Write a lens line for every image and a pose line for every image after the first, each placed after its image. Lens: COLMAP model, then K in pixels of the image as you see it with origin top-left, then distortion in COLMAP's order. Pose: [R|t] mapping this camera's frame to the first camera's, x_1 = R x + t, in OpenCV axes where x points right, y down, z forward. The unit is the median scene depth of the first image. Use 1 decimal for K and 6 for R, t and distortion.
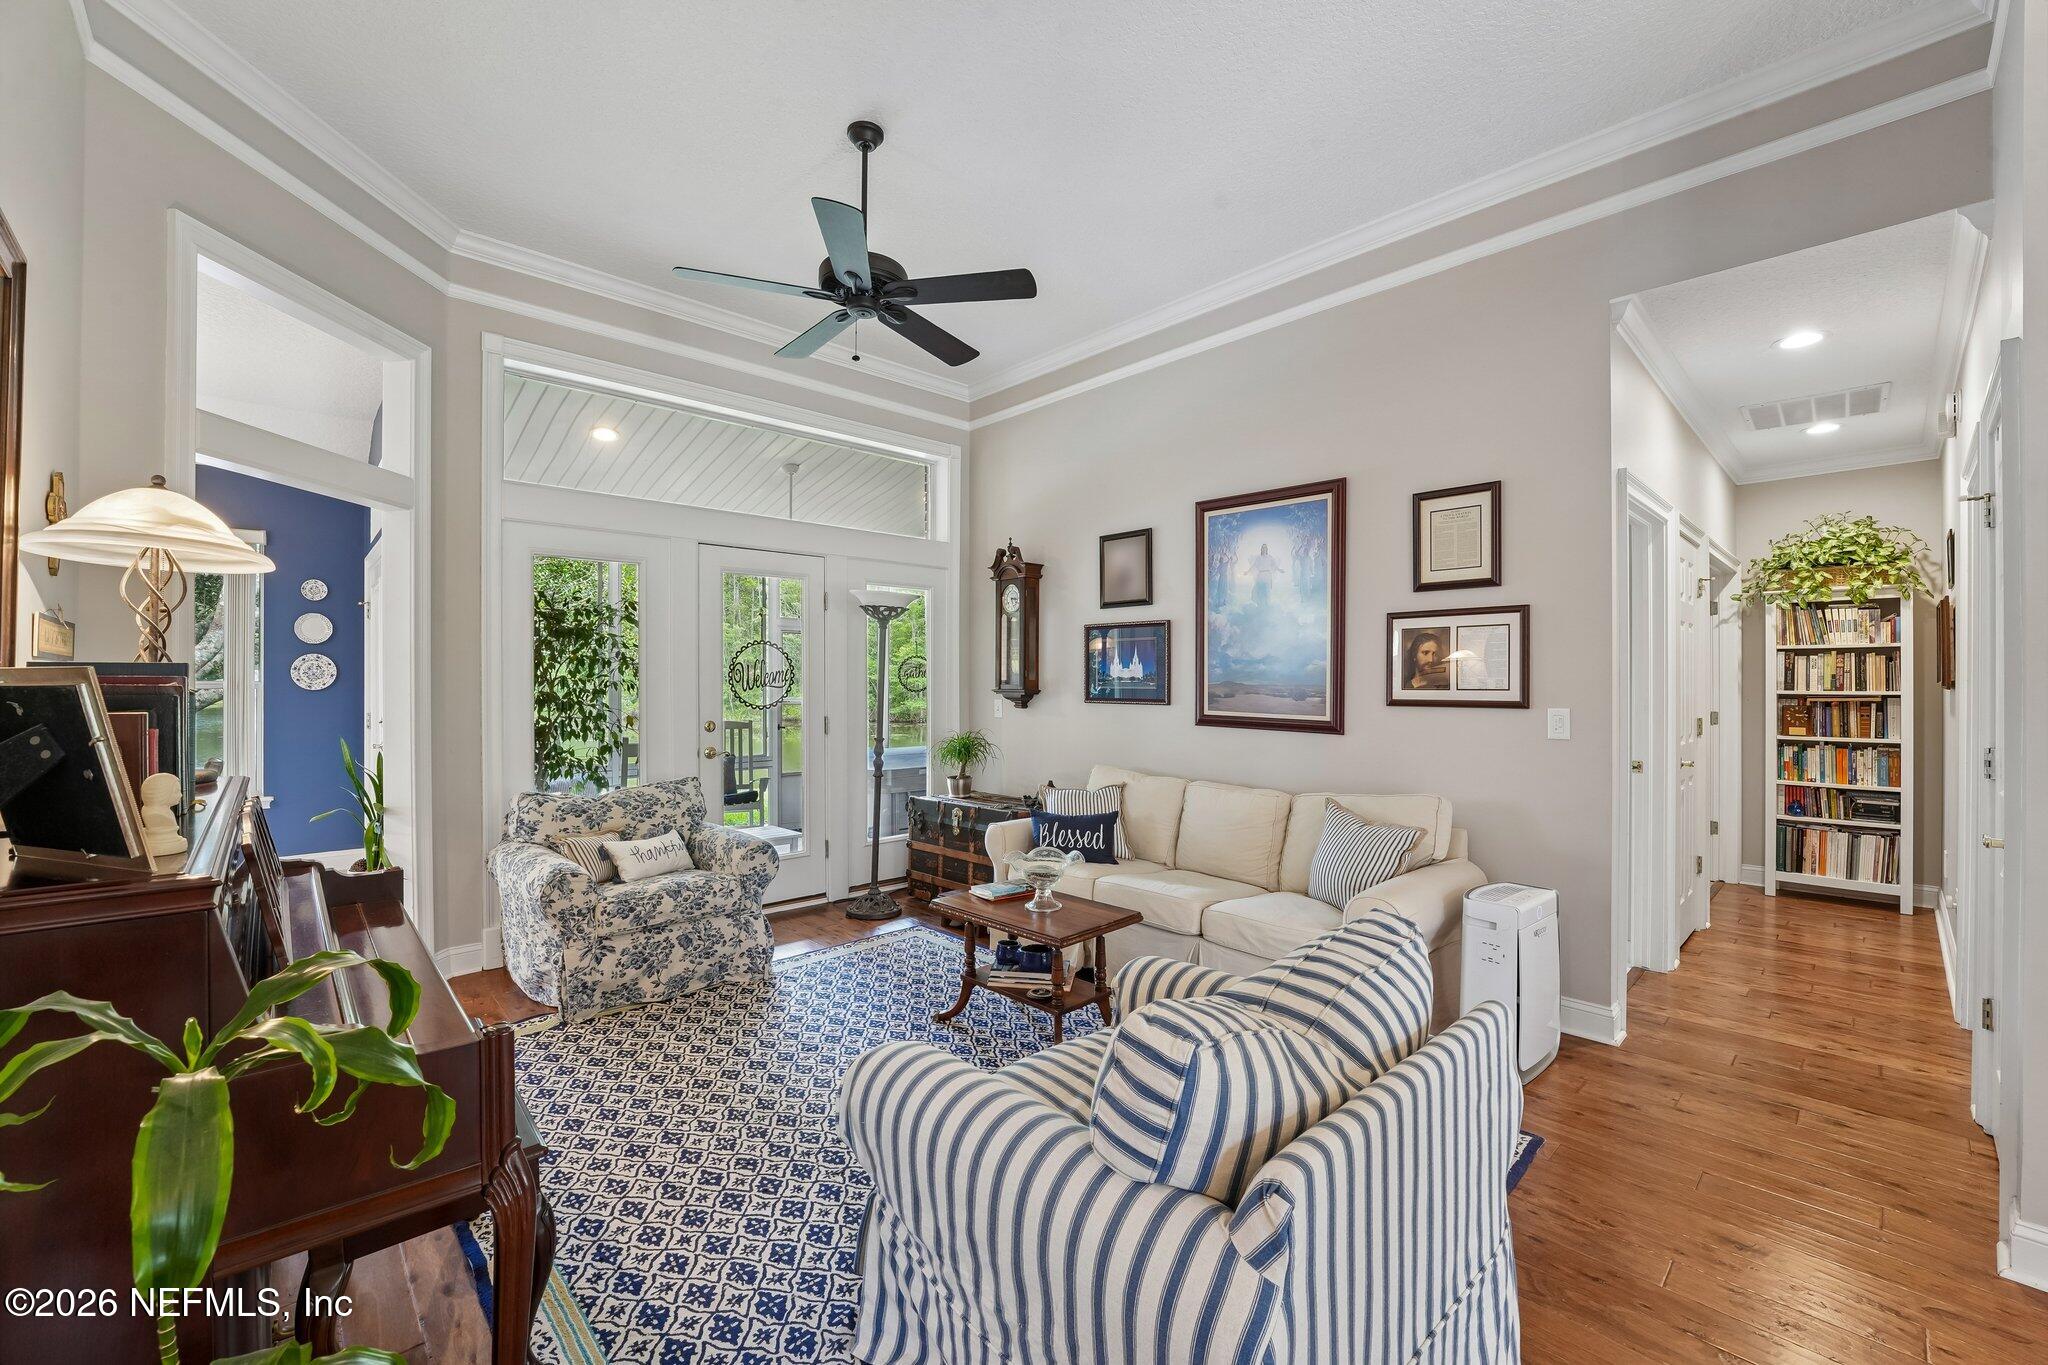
lens RADIAL K [[836.9, 0, 1021.2], [0, 836.9, 683.3], [0, 0, 1]] dist [-0.030267, 0.003687]
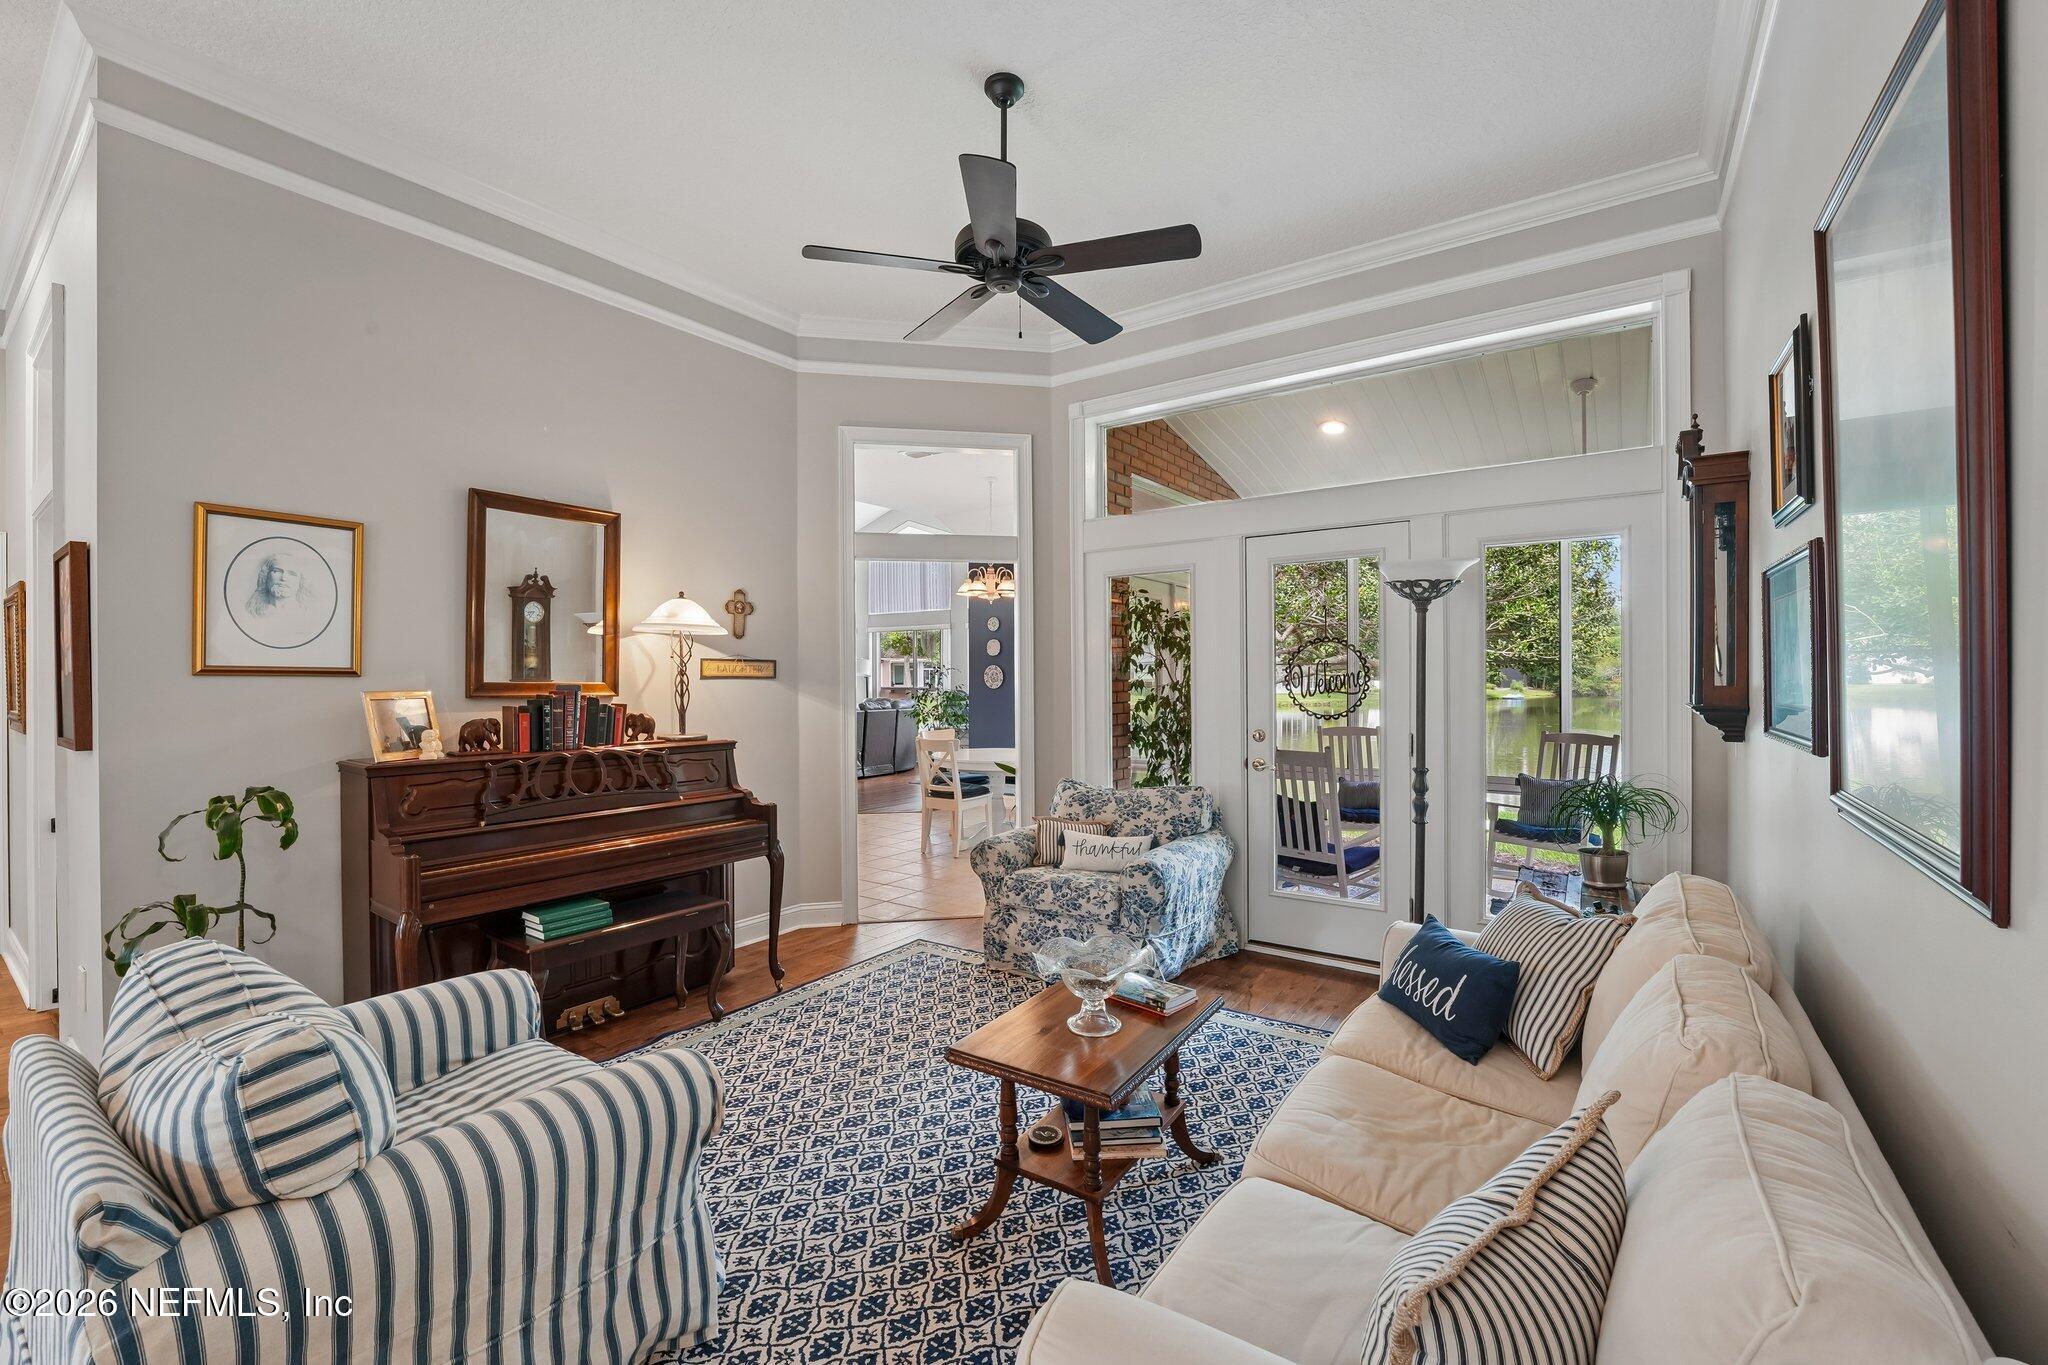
lens RADIAL K [[836.9, 0, 1014.5], [0, 836.9, 681.5], [0, 0, 1]] dist [-0.030267, 0.003687]
pose [[0.200339, 0.002181, -0.979724, 0.594022], [0.001924, 0.999995, 0.002620, -0.013799], [0.979725, -0.002410, 0.200333, 0.698328]]
